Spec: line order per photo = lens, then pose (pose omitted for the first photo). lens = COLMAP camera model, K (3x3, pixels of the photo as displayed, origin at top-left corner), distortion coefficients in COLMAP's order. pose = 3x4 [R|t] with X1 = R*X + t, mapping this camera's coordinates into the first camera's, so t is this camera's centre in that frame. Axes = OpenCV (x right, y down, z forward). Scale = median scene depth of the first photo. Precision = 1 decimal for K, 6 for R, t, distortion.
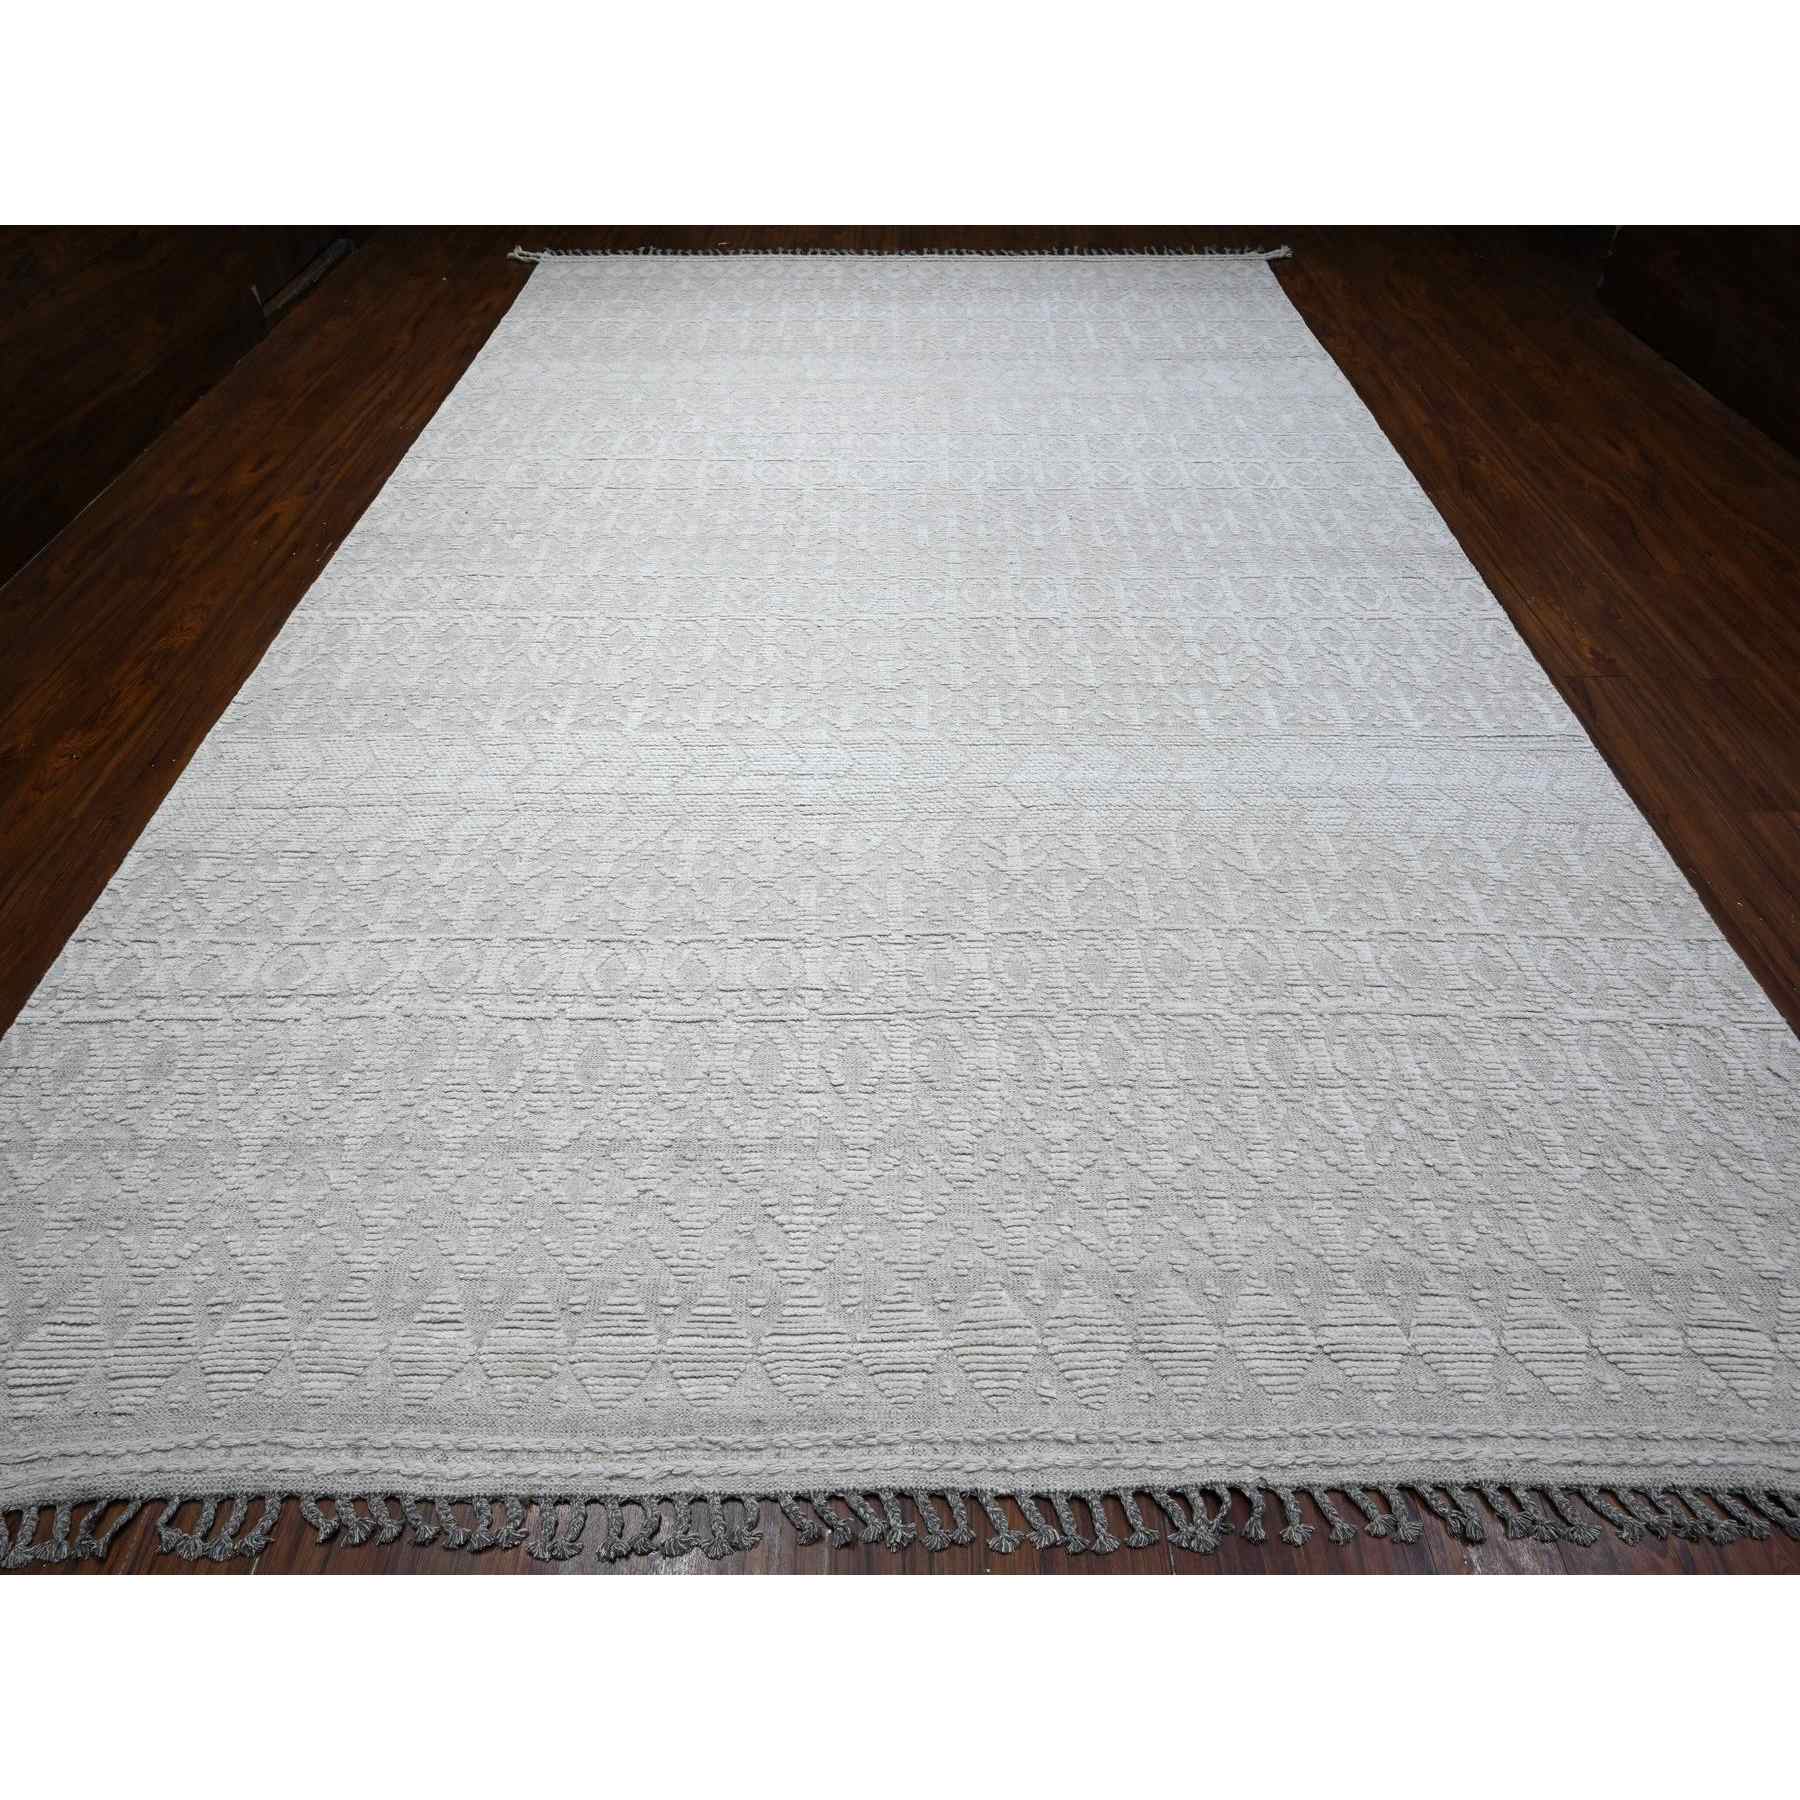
lens RADIAL K [[1149.9, 0, 900.0], [0, 1149.9, 900.0], [0, 0, 1]] dist [-0.008791, 0.000274]
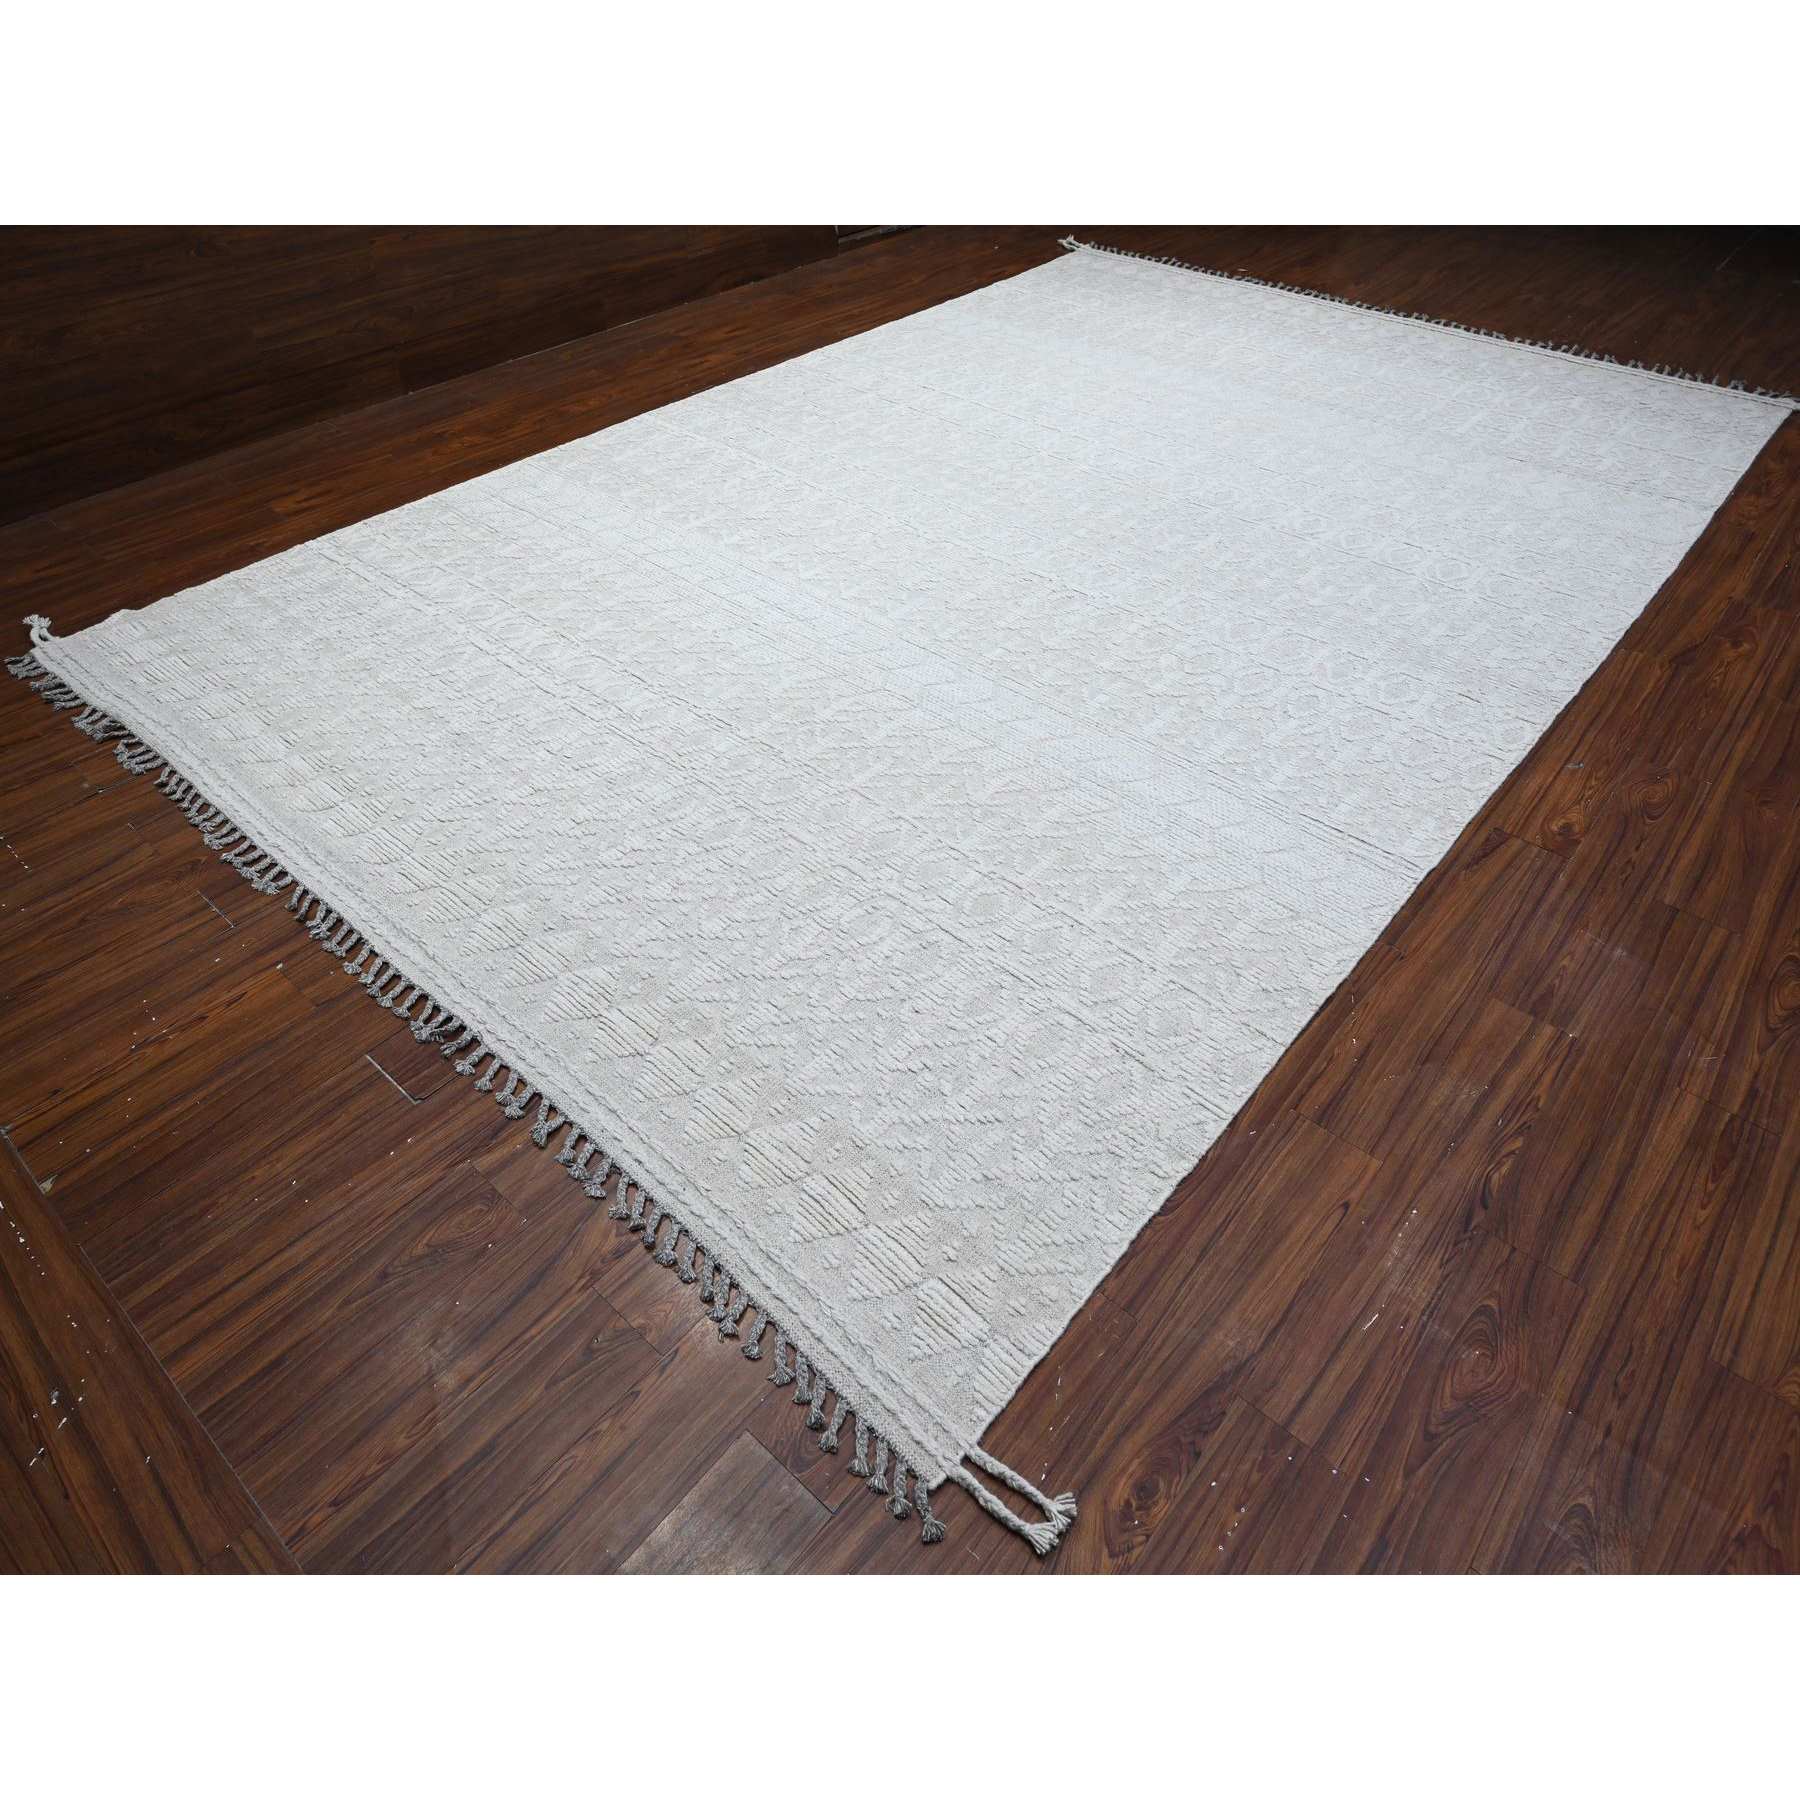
lens RADIAL K [[1149.9, 0, 900.0], [0, 1149.9, 900.0], [0, 0, 1]] dist [-0.008791, 0.000274]
pose [[0.747093, 0.456562, -0.483119, 0.953436], [-0.469910, 0.876808, 0.101943, -0.020764], [0.470146, 0.150862, 0.869600, -0.011241]]
